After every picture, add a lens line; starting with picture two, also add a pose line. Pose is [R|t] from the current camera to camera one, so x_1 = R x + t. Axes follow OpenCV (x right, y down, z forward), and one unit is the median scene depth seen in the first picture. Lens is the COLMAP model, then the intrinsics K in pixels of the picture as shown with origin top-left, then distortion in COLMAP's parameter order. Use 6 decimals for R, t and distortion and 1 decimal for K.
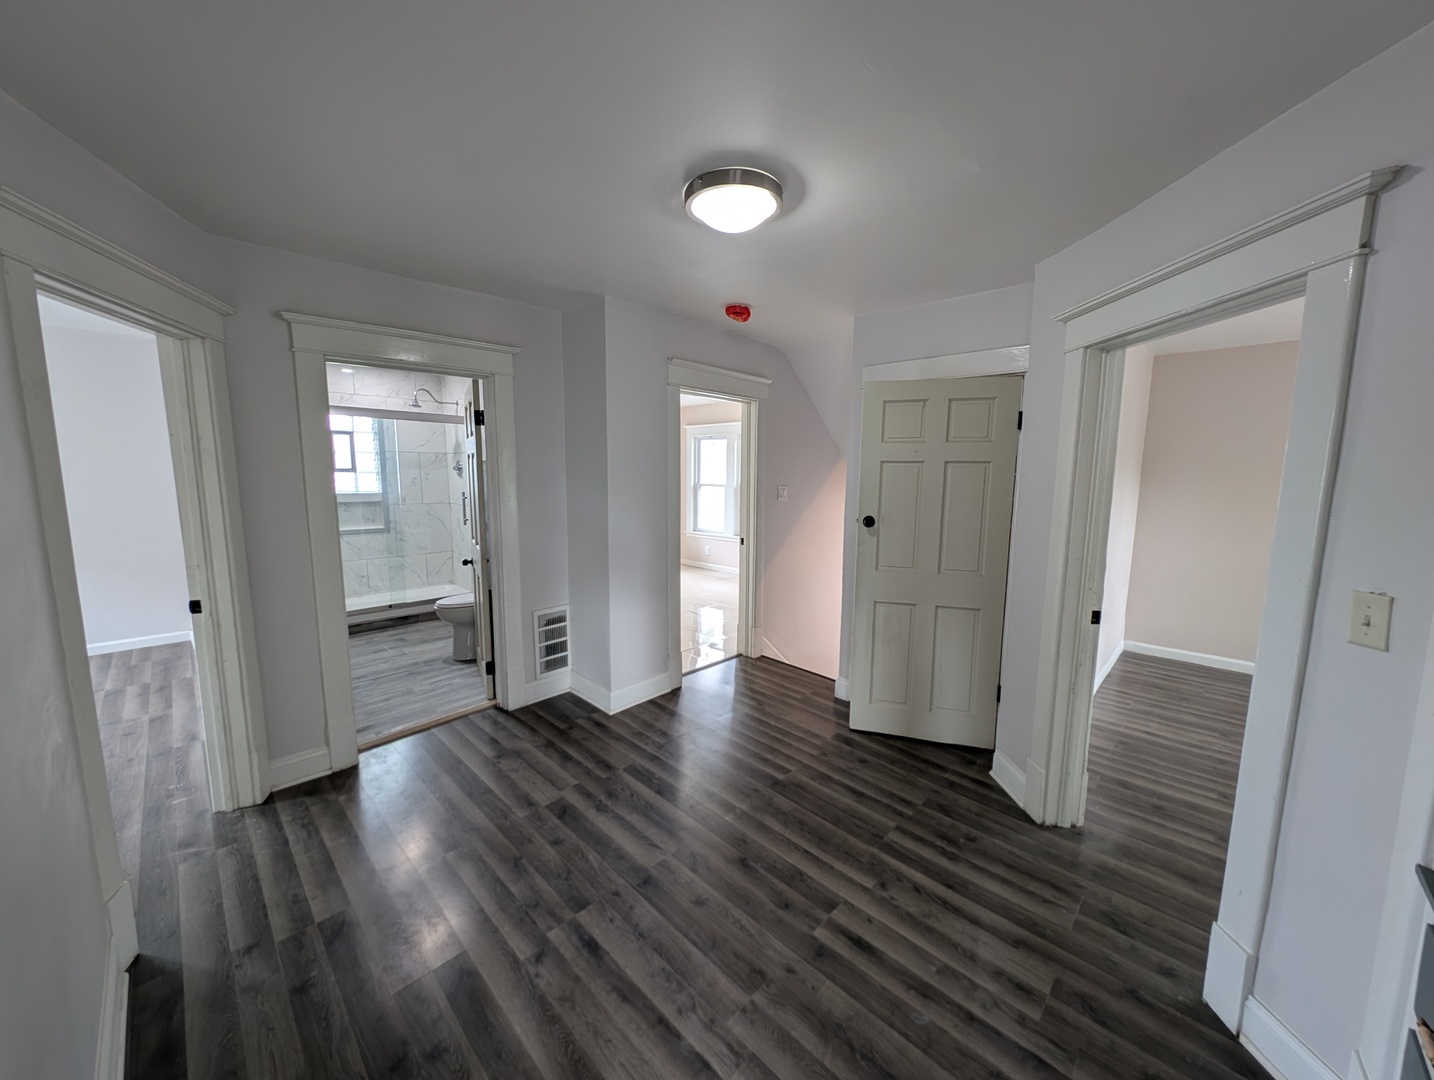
lens RADIAL K [[538.8, 0, 729.3], [0, 538.8, 542.2], [0, 0, 1]] dist [0.001422, -0.000511]
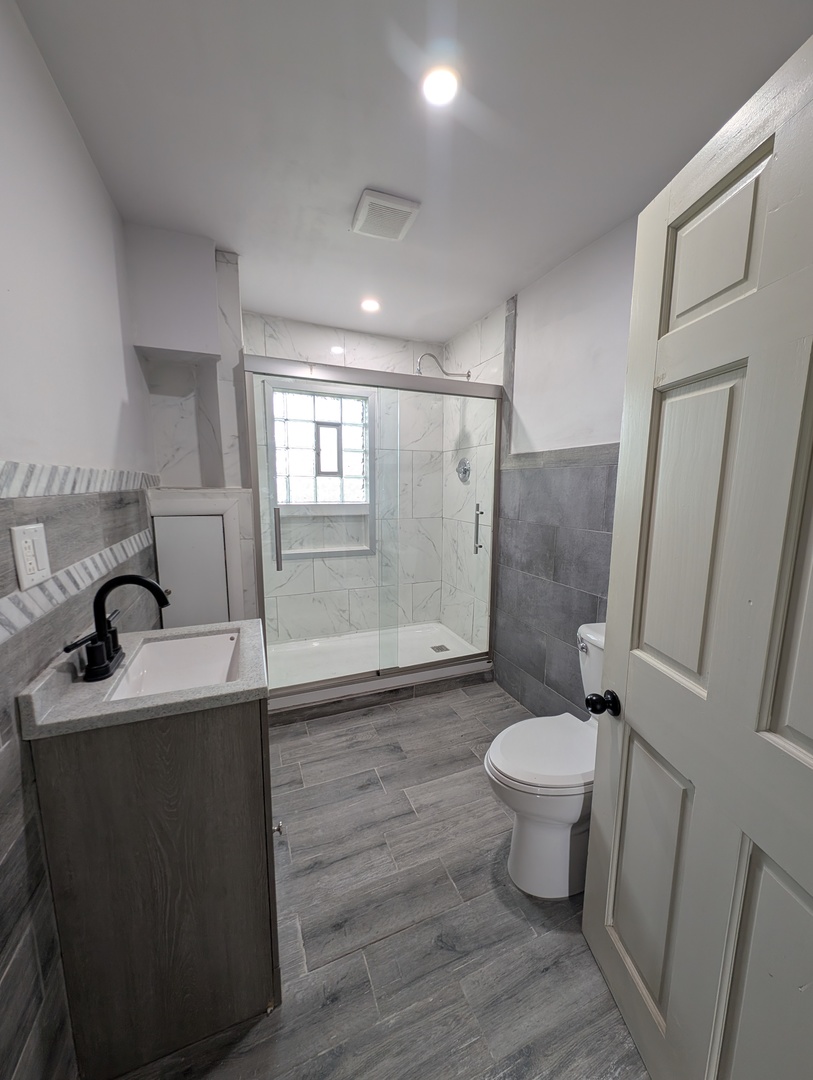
lens RADIAL K [[405.8, 0, 404.5], [0, 405.8, 542.2], [0, 0, 1]] dist [0.001422, -0.000511]
pose [[0.908478, 0.051749, -0.414716, -0.362427], [-0.045986, 0.998657, 0.023878, -0.053940], [0.415394, -0.002622, 0.909638, 0.504354]]
